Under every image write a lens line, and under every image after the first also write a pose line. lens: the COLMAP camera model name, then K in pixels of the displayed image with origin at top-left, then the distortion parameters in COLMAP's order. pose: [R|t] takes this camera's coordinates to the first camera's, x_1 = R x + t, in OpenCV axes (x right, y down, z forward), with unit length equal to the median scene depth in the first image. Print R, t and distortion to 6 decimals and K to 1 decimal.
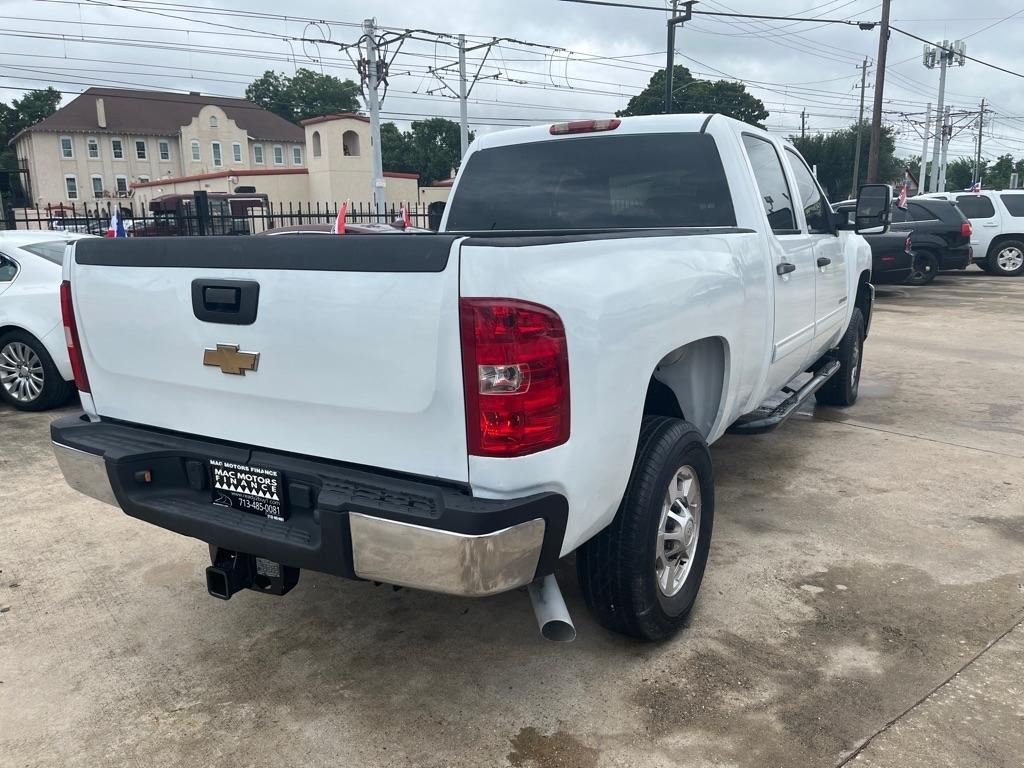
lens RADIAL K [[774.4, 0, 516.1], [0, 774.4, 387.1], [0, 0, 1]] dist [0.064092, -0.095385]
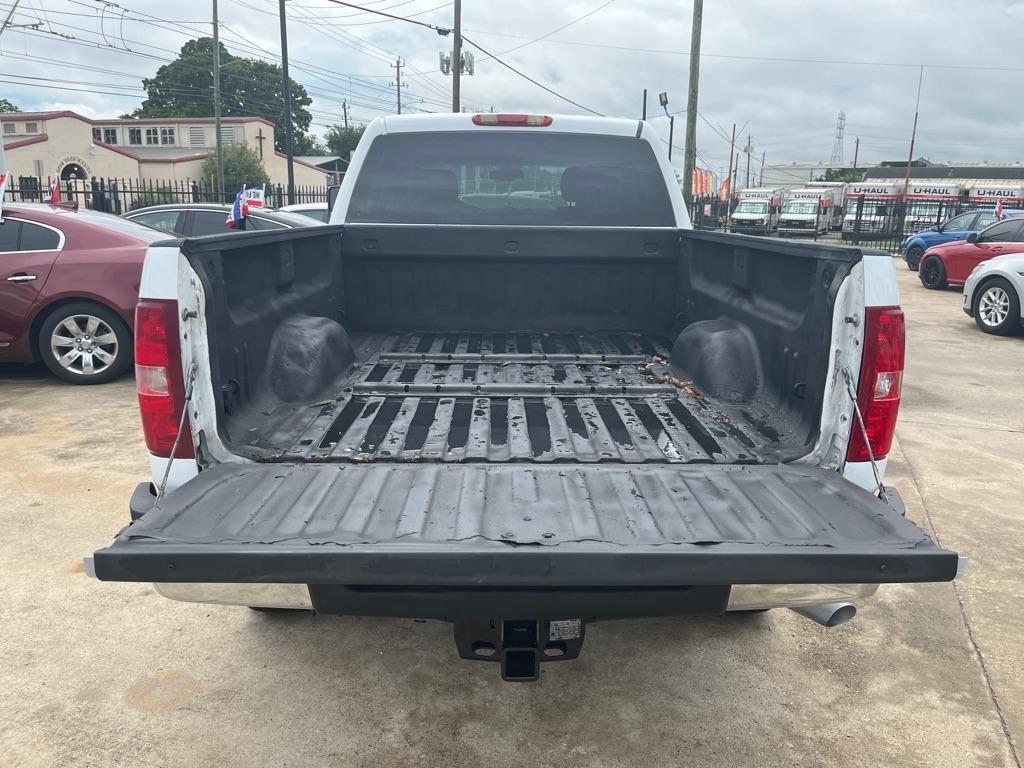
lens RADIAL K [[774.4, 0, 516.1], [0, 774.4, 387.1], [0, 0, 1]] dist [0.064092, -0.095385]
pose [[0.844138, -0.091385, 0.528281, -0.687541], [0.081822, 0.995782, 0.041512, -0.063056], [-0.529846, 0.008183, 0.848054, 0.265035]]
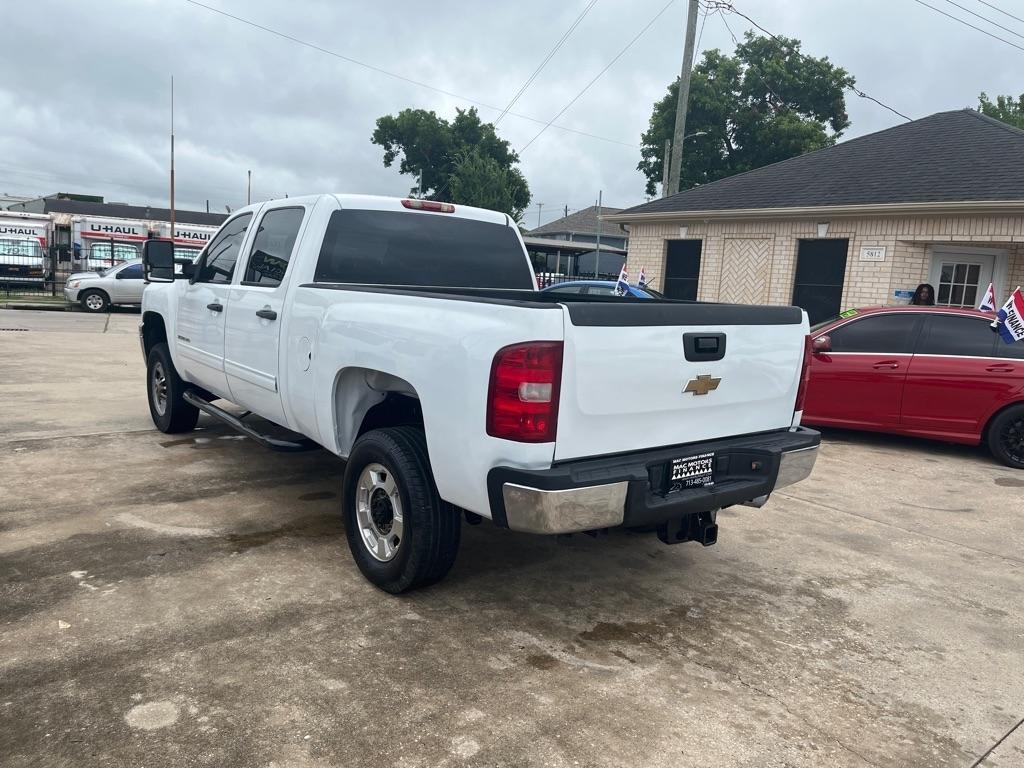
lens RADIAL K [[774.4, 0, 516.1], [0, 774.4, 387.1], [0, 0, 1]] dist [0.064092, -0.095385]
pose [[0.351809, -0.099196, 0.930801, -1.622855], [0.138145, 0.988983, 0.053183, -0.137652], [-0.925822, 0.109876, 0.361636, 0.672490]]
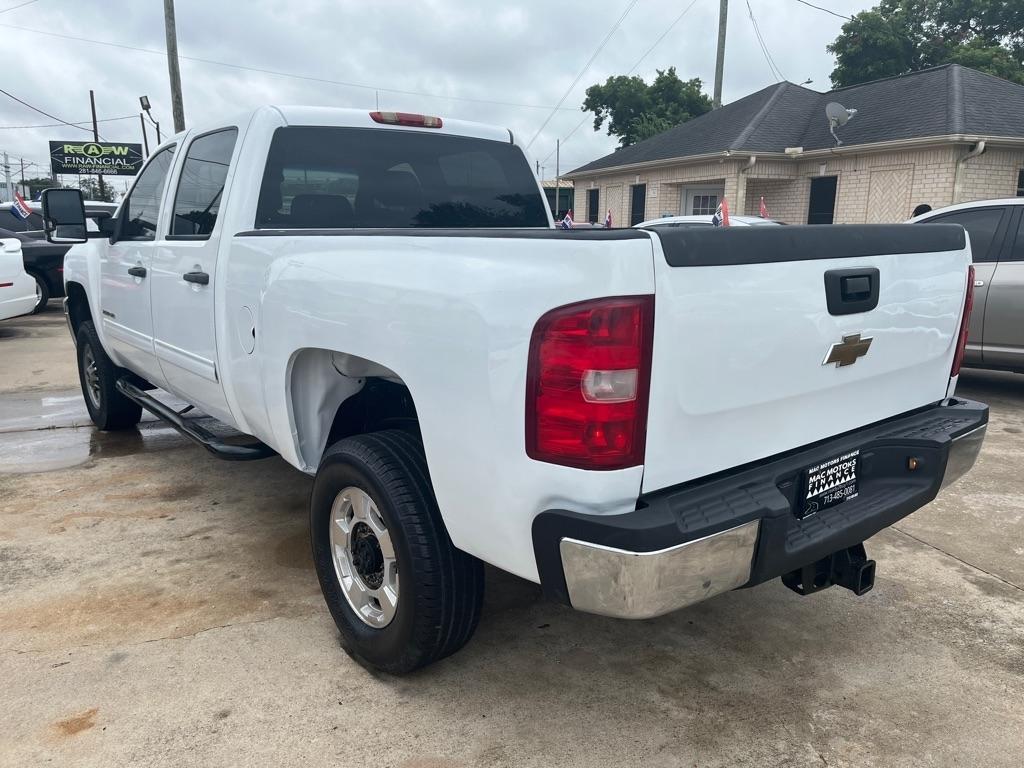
lens RADIAL K [[777.2, 0, 511.6], [0, 777.2, 390.7], [0, 0, 1]] dist [0.070657, -0.108226]
pose [[0.339089, -0.178553, 0.923654, -1.218740], [0.189923, 0.974600, 0.118678, -0.156451], [-0.921384, 0.135181, 0.364388, 0.884718]]
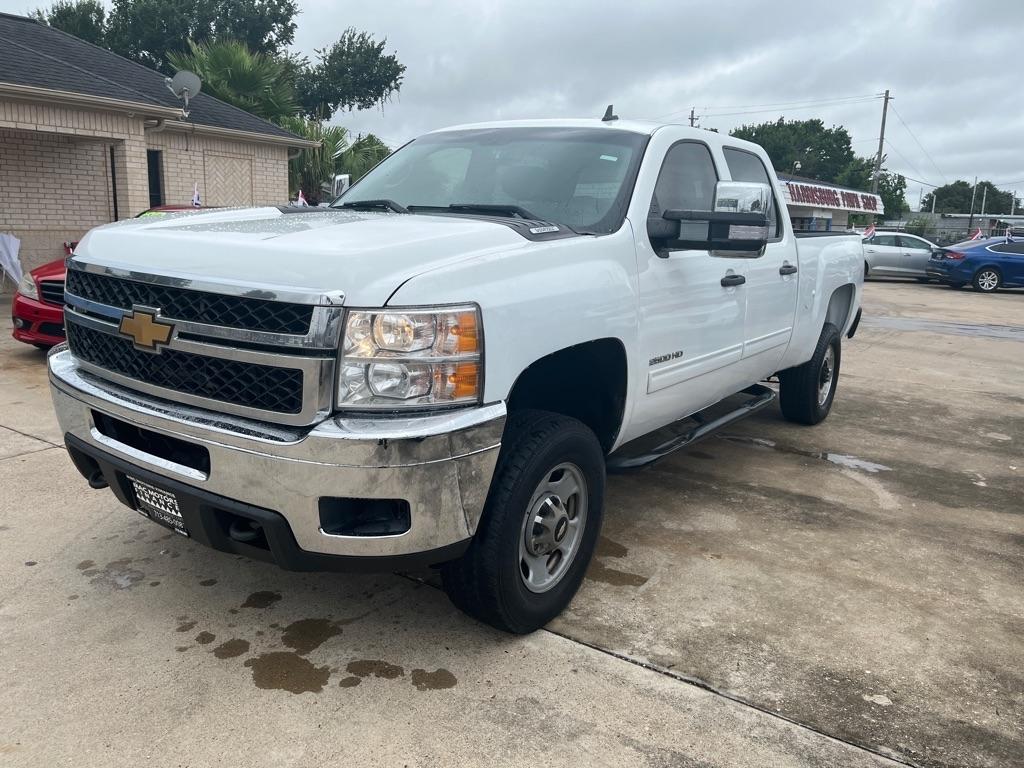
lens RADIAL K [[777.9, 0, 507.1], [0, 777.9, 382.4], [0, 0, 1]] dist [0.062761, -0.093099]
pose [[-0.997438, -0.035953, 0.061842, 0.373740], [-0.007646, 0.913149, 0.407554, -0.771654], [-0.071124, 0.406037, -0.911085, 3.593859]]
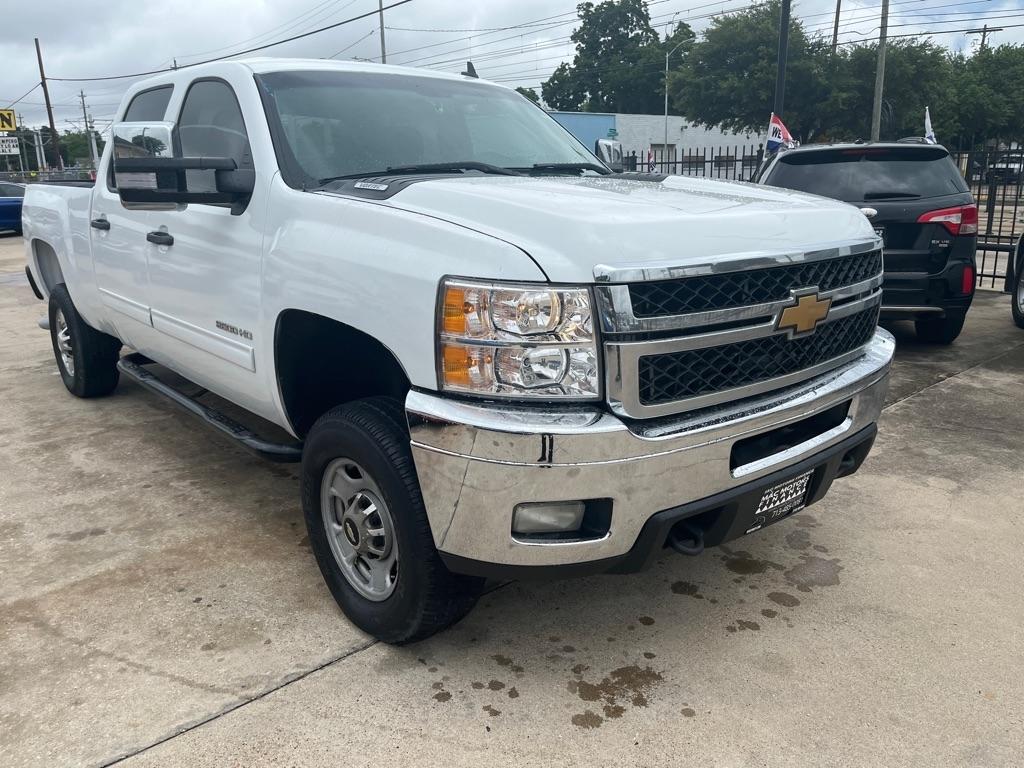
lens RADIAL K [[774.6, 0, 526.1], [0, 774.6, 390.9], [0, 0, 1]] dist [0.066932, -0.103047]
pose [[-0.298870, 0.275973, -0.913518, 1.761462], [-0.186598, 0.921893, 0.339551, -0.601534], [0.935873, 0.271942, -0.224030, 2.678480]]
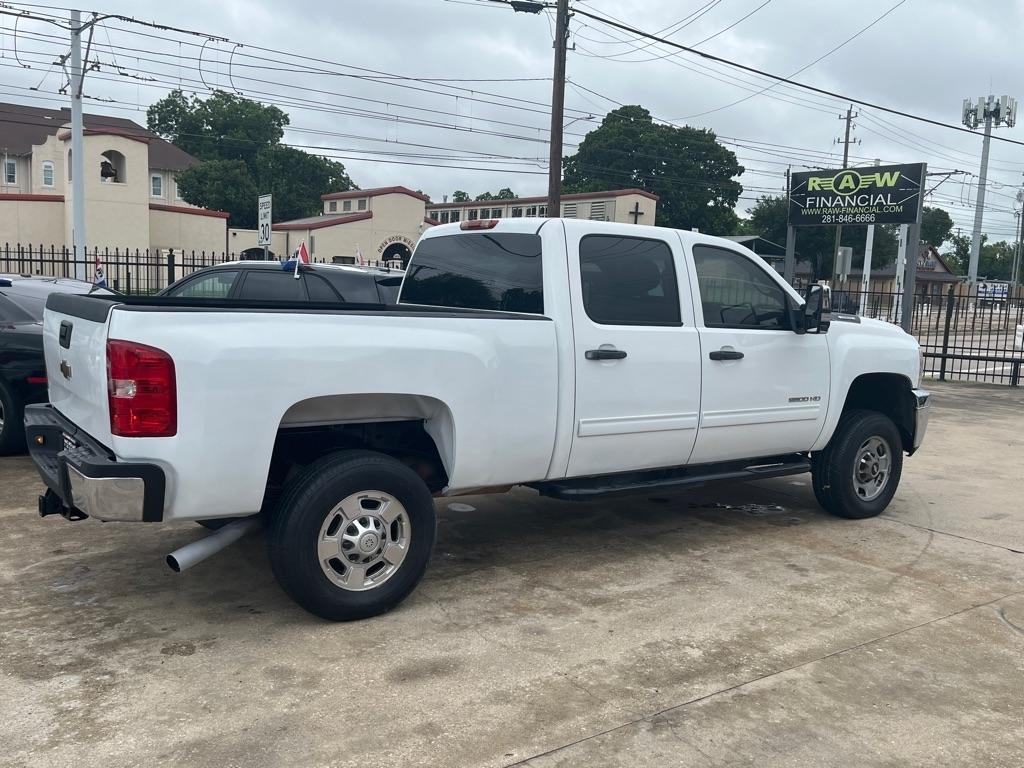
lens RADIAL K [[907.8, 0, 509.9], [0, 907.8, 384.2], [0, 0, 1]] dist [0.054383, -0.068146]
pose [[0.912895, 0.097341, -0.396418, 1.068494], [-0.138001, 0.987565, -0.075301, 0.009074], [0.384158, 0.123448, 0.914977, -0.341744]]
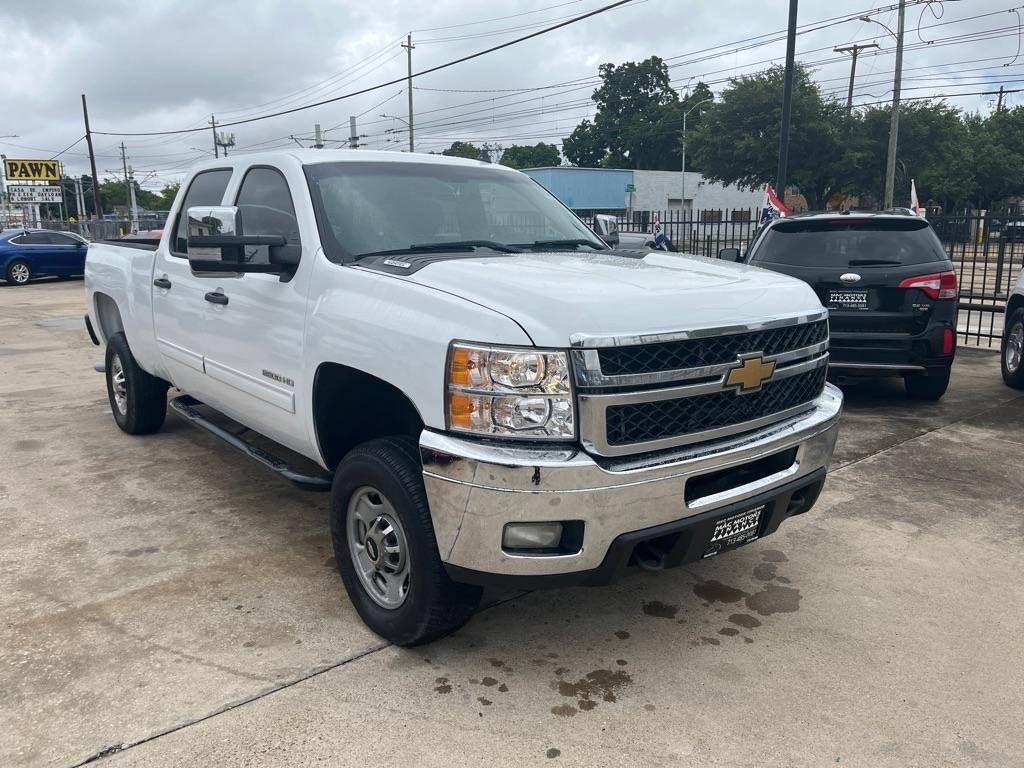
lens RADIAL K [[774.4, 0, 516.1], [0, 774.4, 387.1], [0, 0, 1]] dist [0.064092, -0.095385]
pose [[-0.336144, 0.209367, -0.918244, 1.921037], [-0.193337, 0.938873, 0.284847, -0.663190], [0.921753, 0.273280, -0.275118, 2.751923]]
